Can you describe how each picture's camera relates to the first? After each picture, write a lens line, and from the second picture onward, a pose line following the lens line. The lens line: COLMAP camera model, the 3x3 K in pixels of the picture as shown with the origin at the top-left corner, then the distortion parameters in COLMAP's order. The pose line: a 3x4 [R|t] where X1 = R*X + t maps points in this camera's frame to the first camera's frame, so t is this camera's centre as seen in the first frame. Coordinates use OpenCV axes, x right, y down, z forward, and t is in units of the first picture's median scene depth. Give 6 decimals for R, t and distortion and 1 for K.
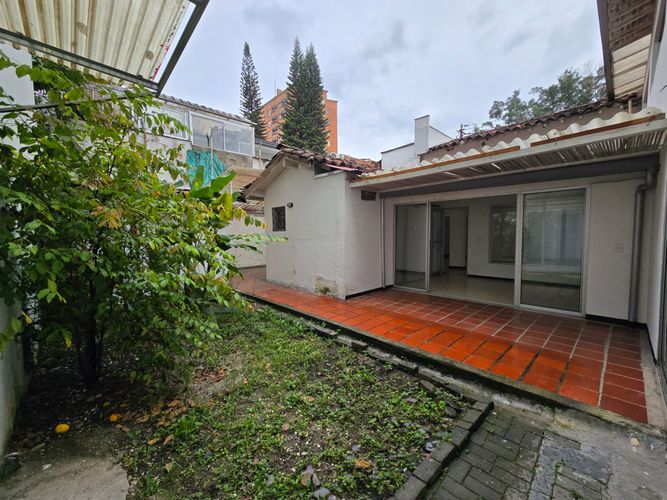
lens RADIAL K [[274.6, 0, 334.1], [0, 274.6, 252.0], [0, 0, 1]] dist [-0.003146, 0.002449]
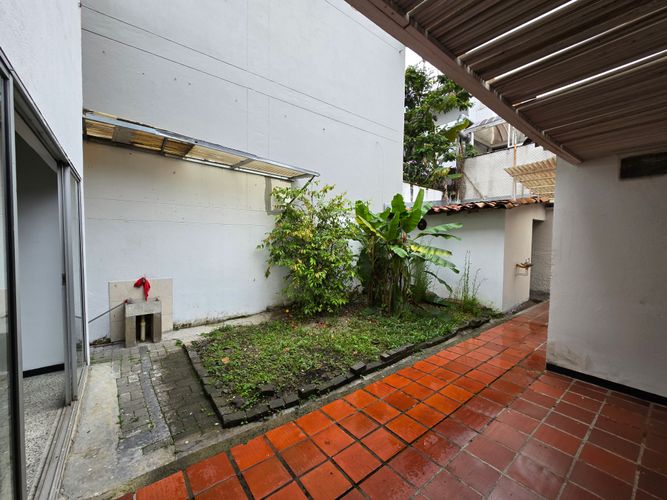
lens RADIAL K [[274.6, 0, 335.1], [0, 274.6, 250.6], [0, 0, 1]] dist [-0.003146, 0.002449]
pose [[-0.092617, 0.053867, -0.994244, 1.686566], [-0.075010, 0.995321, 0.060913, -0.183796], [0.992872, 0.080220, -0.088143, 1.621108]]
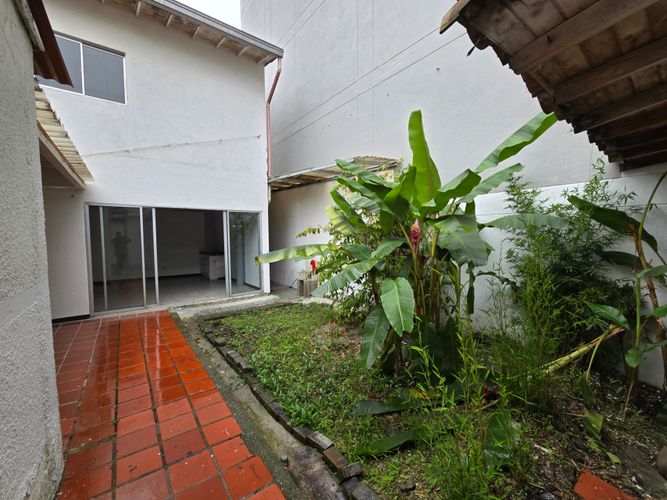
lens RADIAL K [[274.6, 0, 336.2], [0, 274.6, 248.3], [0, 0, 1]] dist [-0.003146, 0.002449]
pose [[-0.994440, 0.019169, 0.103545, -0.848631], [0.030659, 0.993399, 0.110540, -0.256630], [-0.100743, 0.113100, -0.988463, 3.370322]]
